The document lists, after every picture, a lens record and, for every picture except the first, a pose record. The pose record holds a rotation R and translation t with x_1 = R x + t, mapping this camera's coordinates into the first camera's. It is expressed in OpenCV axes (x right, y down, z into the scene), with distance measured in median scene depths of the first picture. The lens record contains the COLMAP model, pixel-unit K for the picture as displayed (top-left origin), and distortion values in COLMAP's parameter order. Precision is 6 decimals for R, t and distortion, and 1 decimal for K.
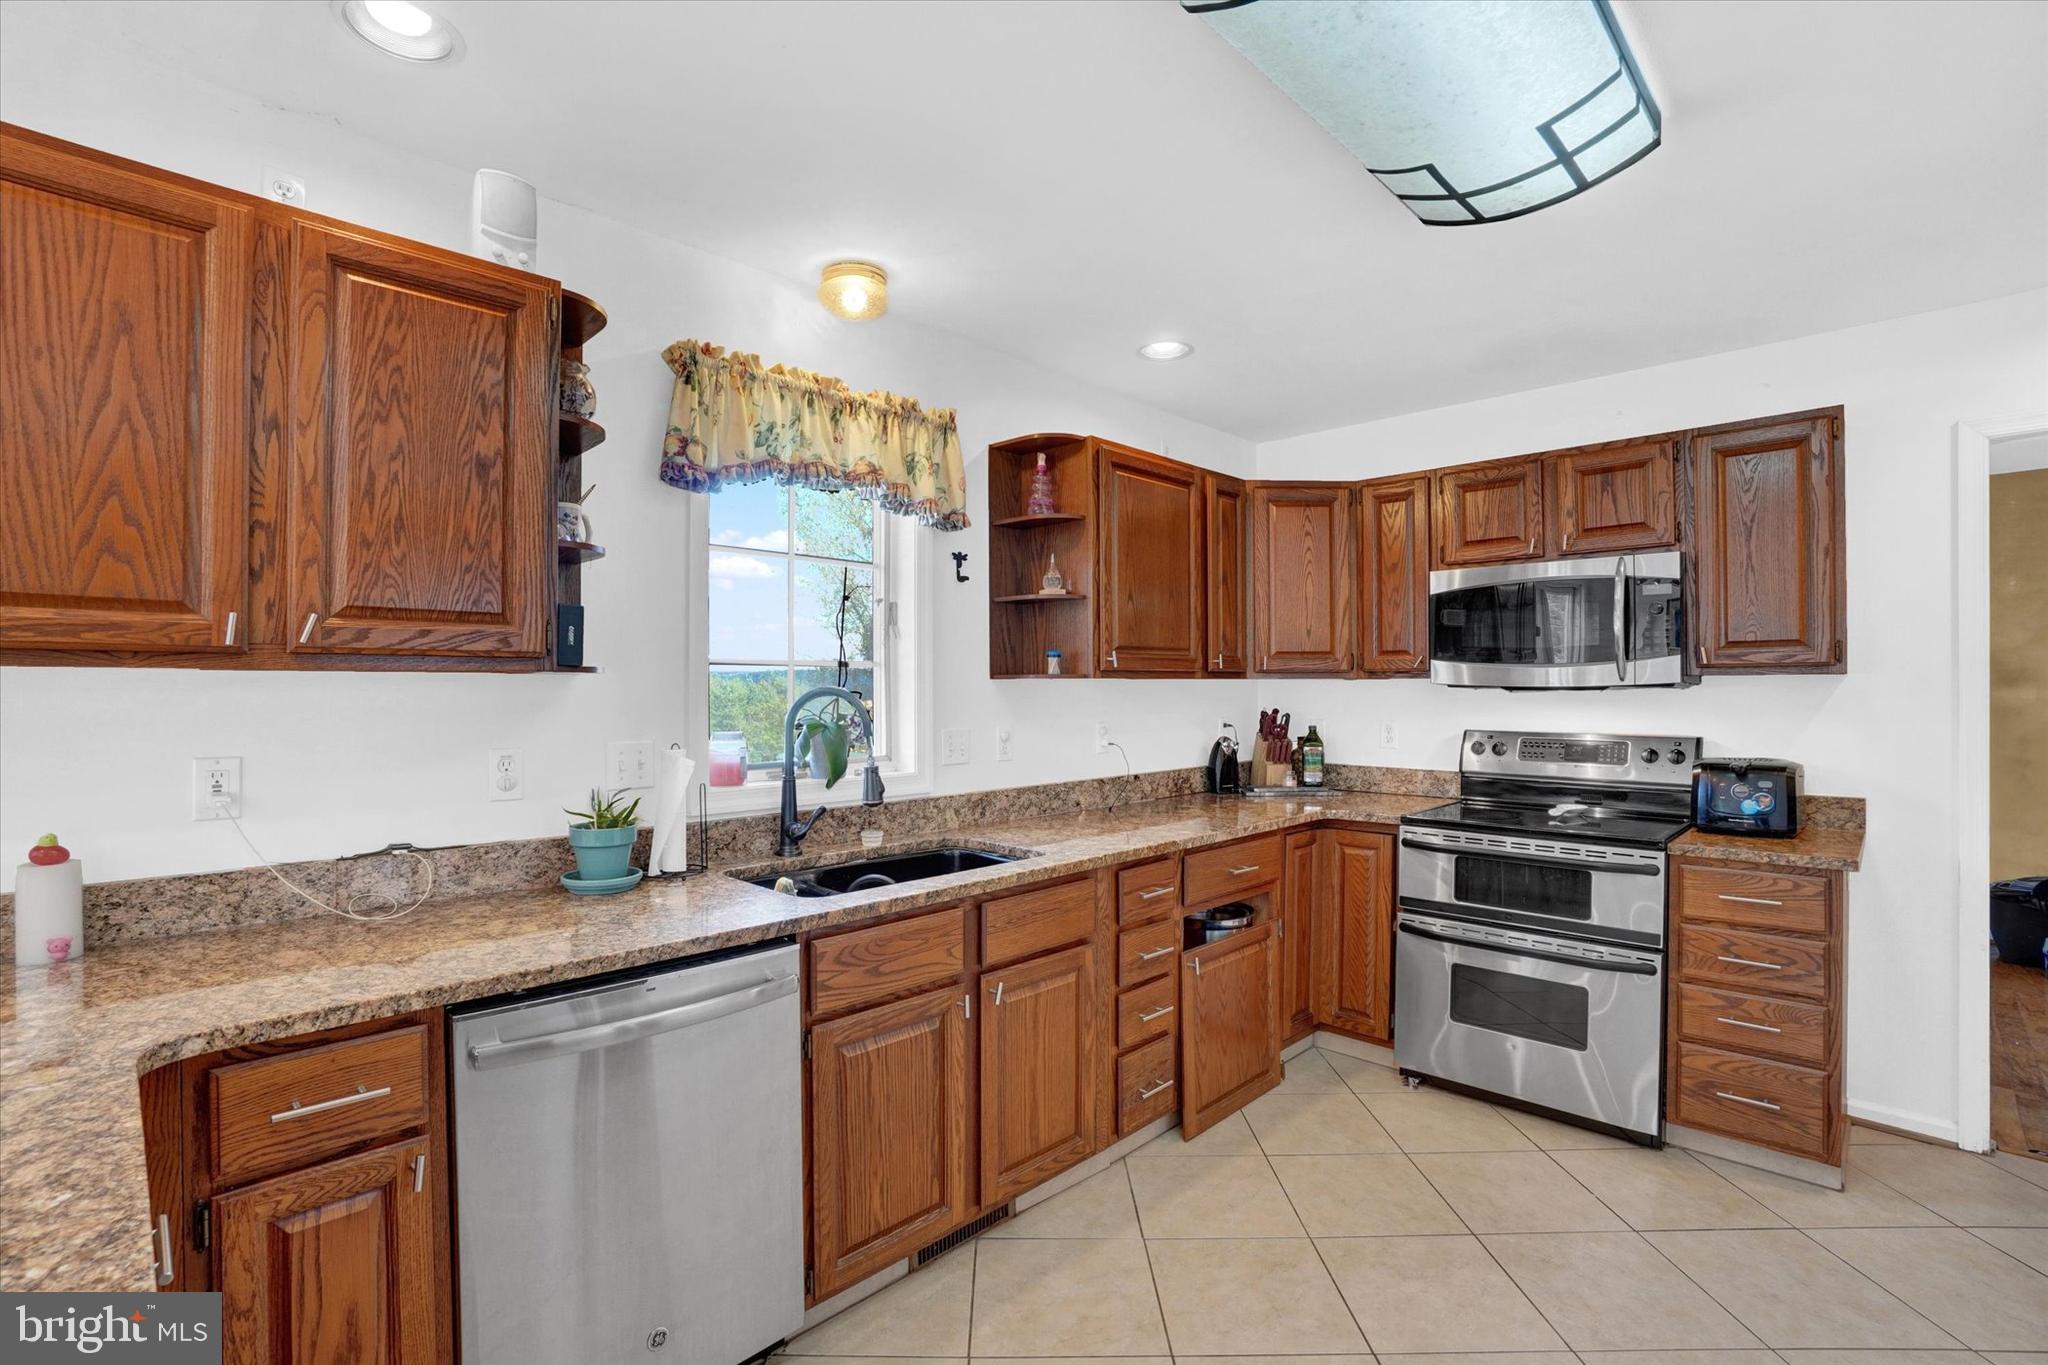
lens RADIAL K [[918.2, 0, 1020.3], [0, 918.2, 675.7], [0, 0, 1]] dist [-0.056510, 0.017555]
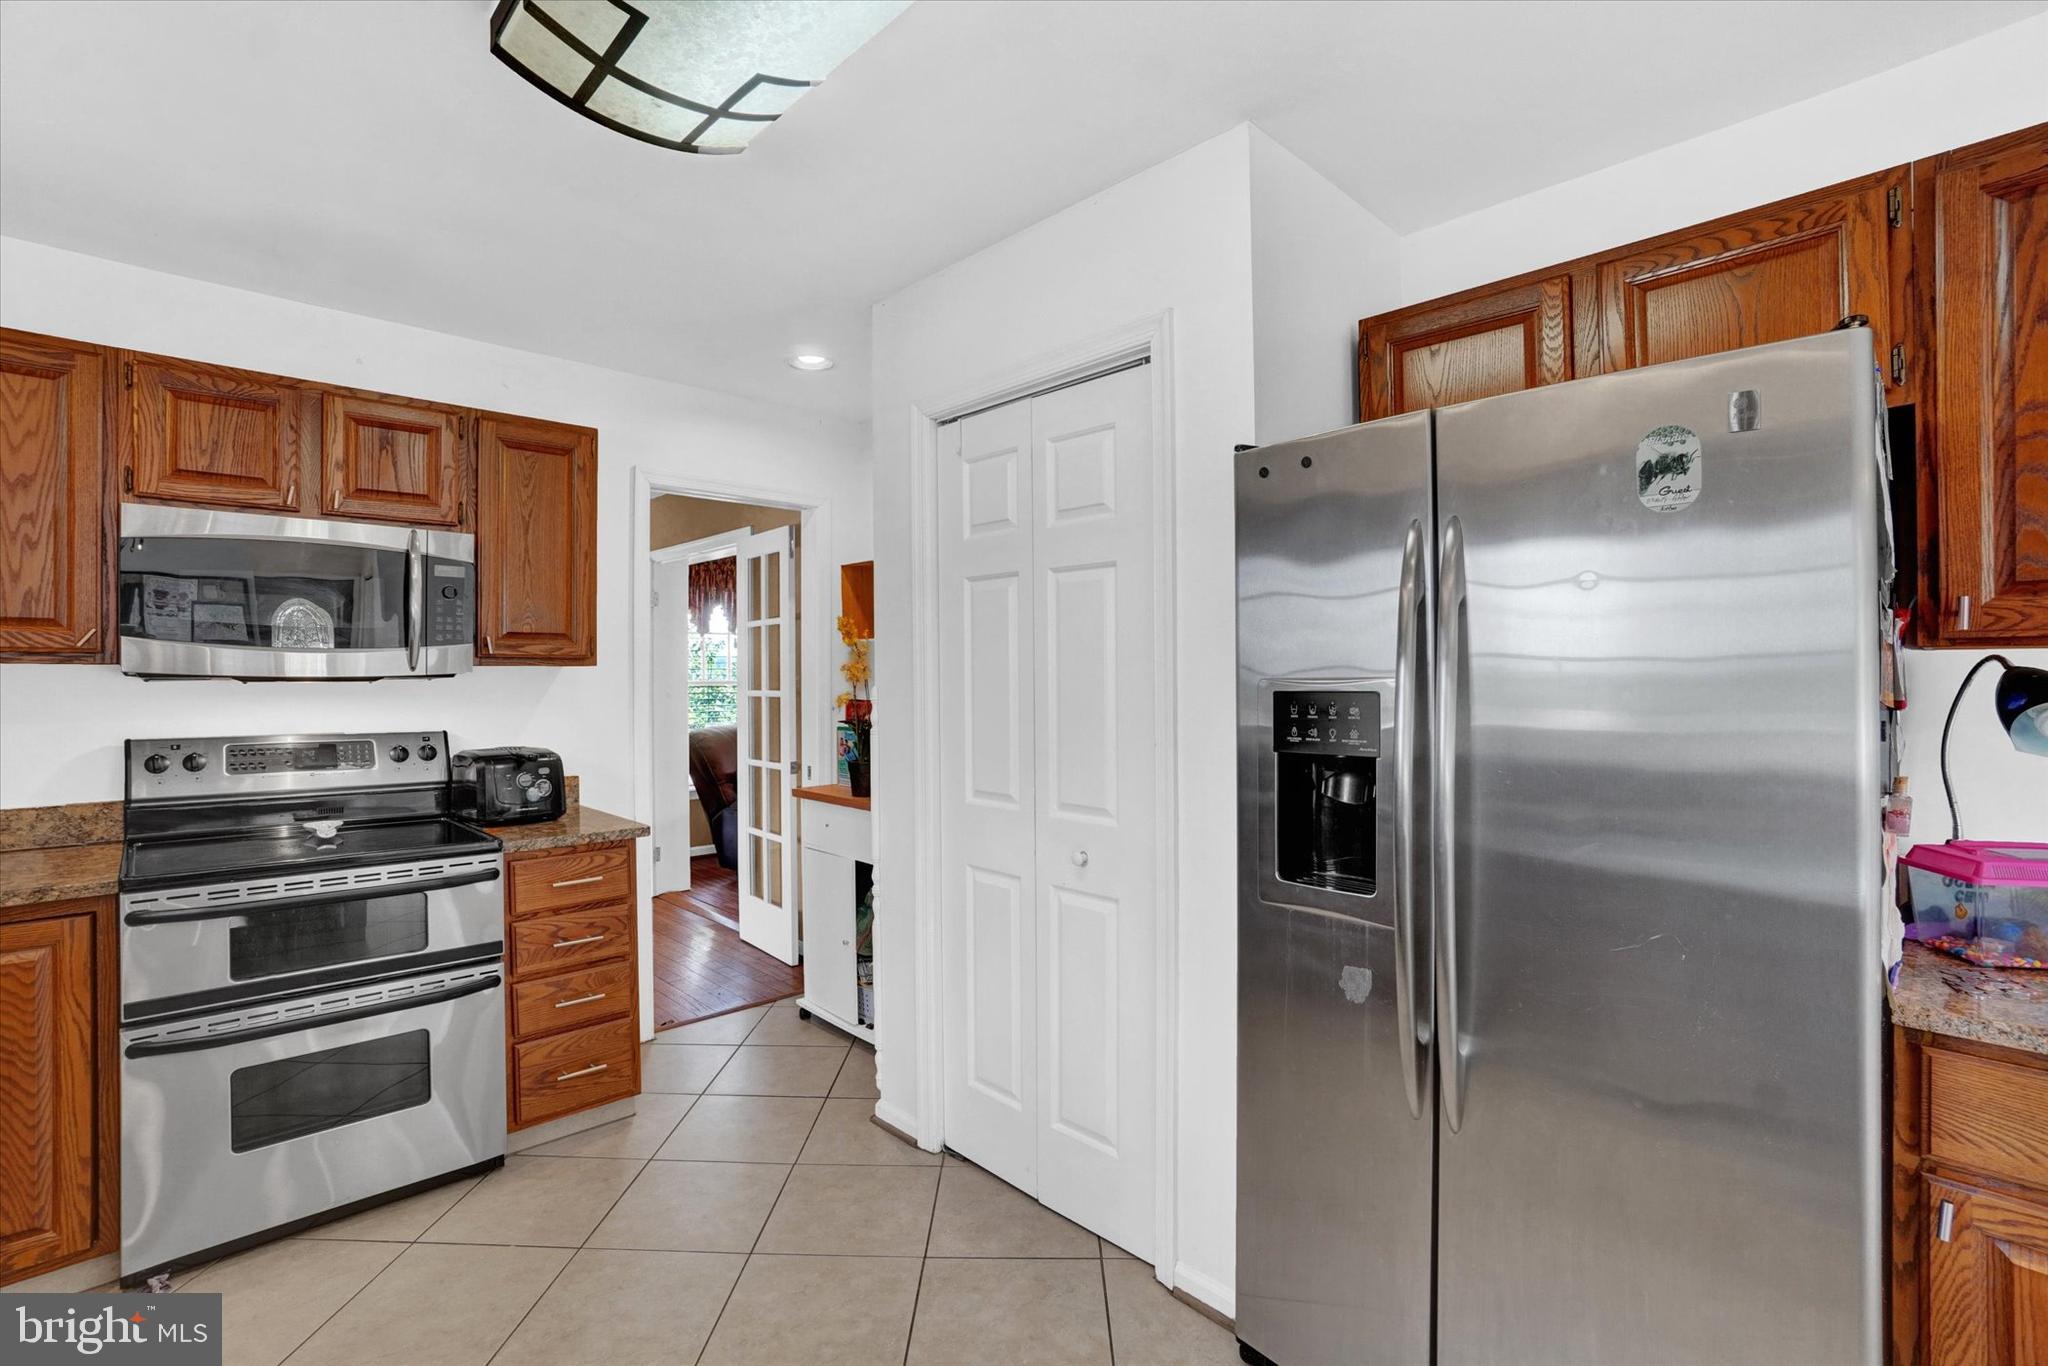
lens RADIAL K [[918.2, 0, 1020.3], [0, 918.2, 676.2], [0, 0, 1]] dist [-0.056510, 0.017555]
pose [[0.039071, 0.002791, 0.999233, -0.190344], [-0.011628, 0.999930, -0.002338, 0.006453], [-0.999169, -0.011527, 0.039100, 0.380181]]
